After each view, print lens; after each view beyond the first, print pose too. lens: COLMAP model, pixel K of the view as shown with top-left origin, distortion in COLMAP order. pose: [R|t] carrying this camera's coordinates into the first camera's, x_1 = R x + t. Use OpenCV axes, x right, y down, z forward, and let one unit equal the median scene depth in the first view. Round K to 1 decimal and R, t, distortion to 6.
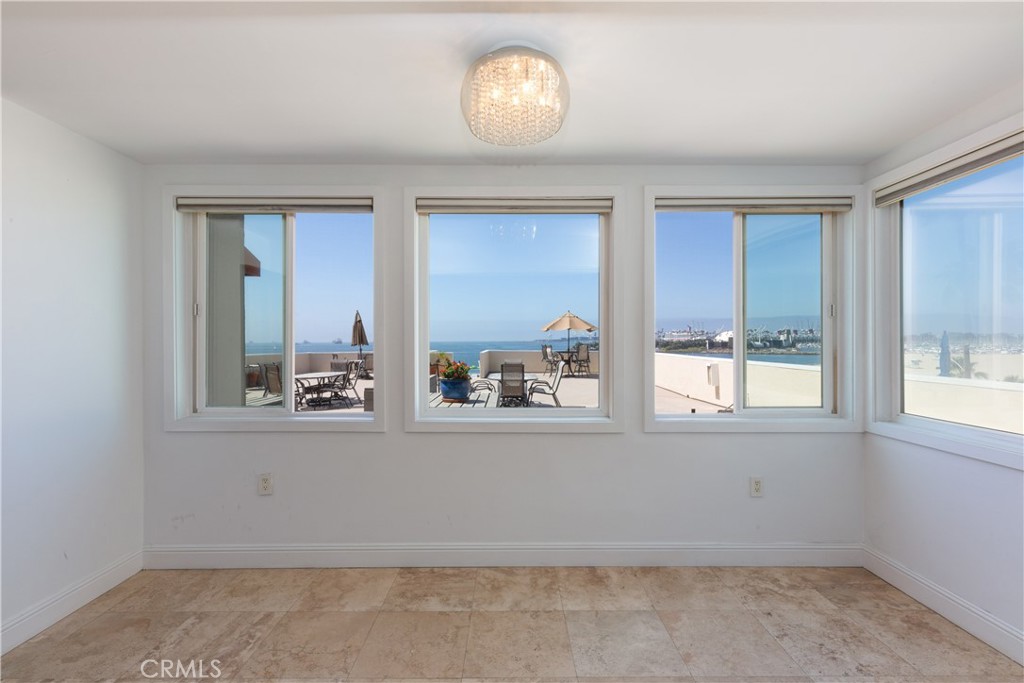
lens RADIAL K [[472.2, 0, 500.1], [0, 472.2, 340.0], [0, 0, 1]] dist [-0.001915, -0.000893]
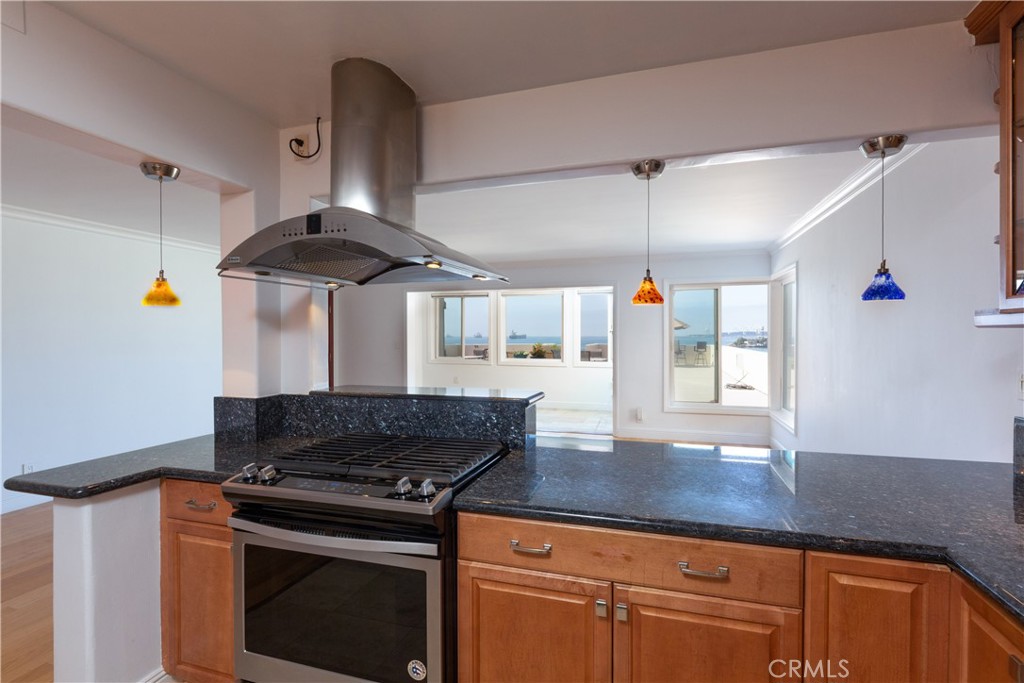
lens RADIAL K [[506.3, 0, 512.0], [0, 506.3, 341.5], [0, 0, 1]] dist [0.000257, 0.000020]
pose [[0.964607, 0.007297, -0.263592, 0.806473], [-0.003659, 0.999891, 0.014288, -0.020239], [0.263667, -0.012818, 0.964528, -2.313436]]
